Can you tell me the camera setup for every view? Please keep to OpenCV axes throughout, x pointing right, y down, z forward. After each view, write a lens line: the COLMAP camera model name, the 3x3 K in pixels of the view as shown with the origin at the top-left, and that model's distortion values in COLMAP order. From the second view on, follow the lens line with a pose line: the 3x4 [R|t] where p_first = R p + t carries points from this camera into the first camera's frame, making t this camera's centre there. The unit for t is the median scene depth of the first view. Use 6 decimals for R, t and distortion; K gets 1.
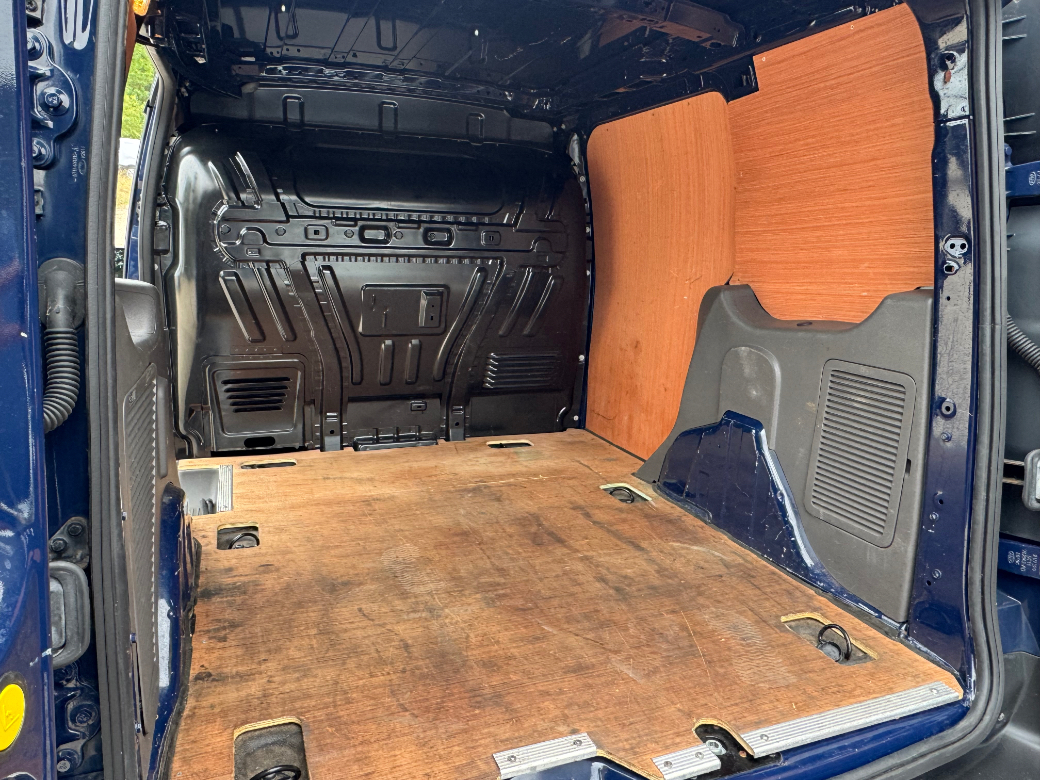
lens RADIAL K [[709.1, 0, 520.0], [0, 709.1, 390.0], [0, 0, 1]] dist [0.001446, 0.000777]
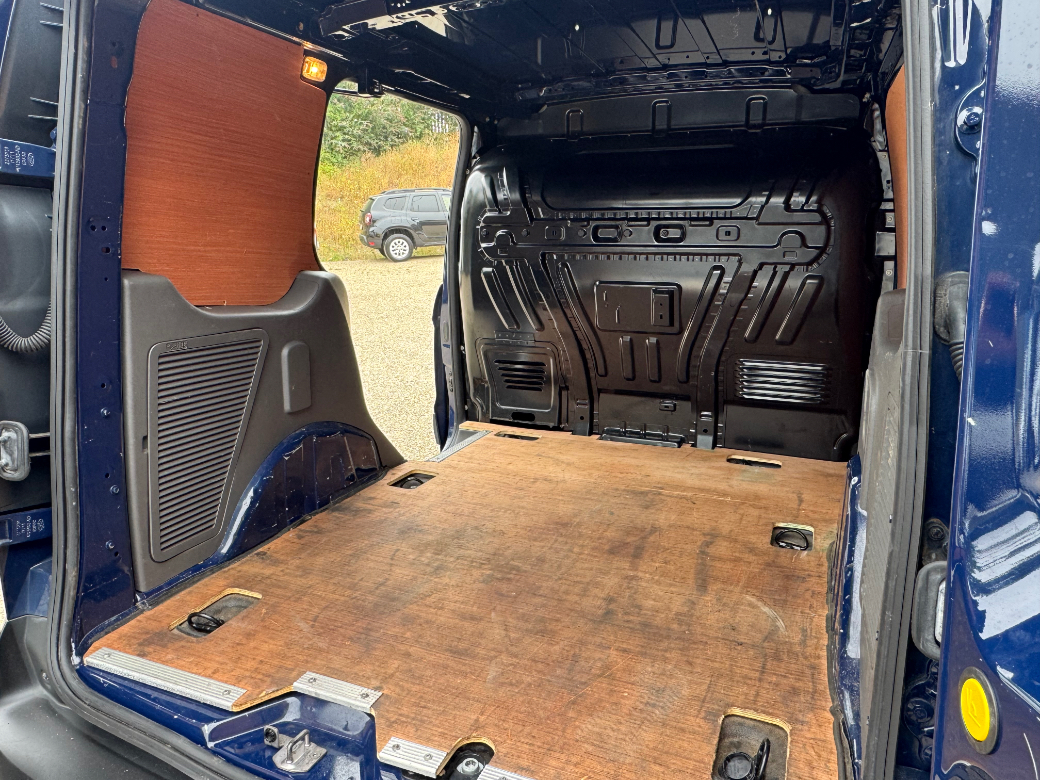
lens RADIAL K [[709.9, 0, 520.0], [0, 709.9, 390.0], [0, 0, 1]] dist [-0.001075, 0.000121]
pose [[0.725186, 0.119344, -0.678131, 0.399213], [-0.122206, 0.991537, 0.043815, -0.018938], [0.677621, 0.051098, 0.733634, 0.144388]]
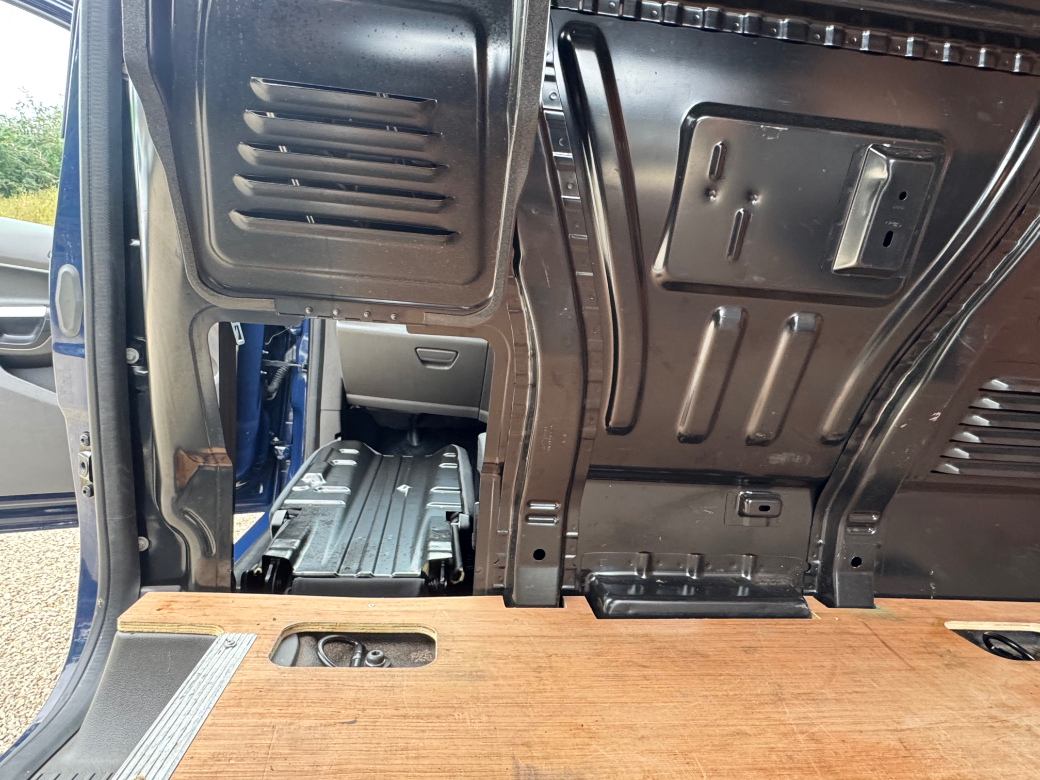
lens RADIAL K [[613.2, 0, 520.0], [0, 613.2, 390.0], [0, 0, 1]] dist [-0.032322, -0.000214]
pose [[0.968211, 0.061980, -0.242333, -0.205533], [-0.091292, 0.989545, -0.111654, 0.010291], [0.232879, 0.130227, 0.963747, 0.686404]]
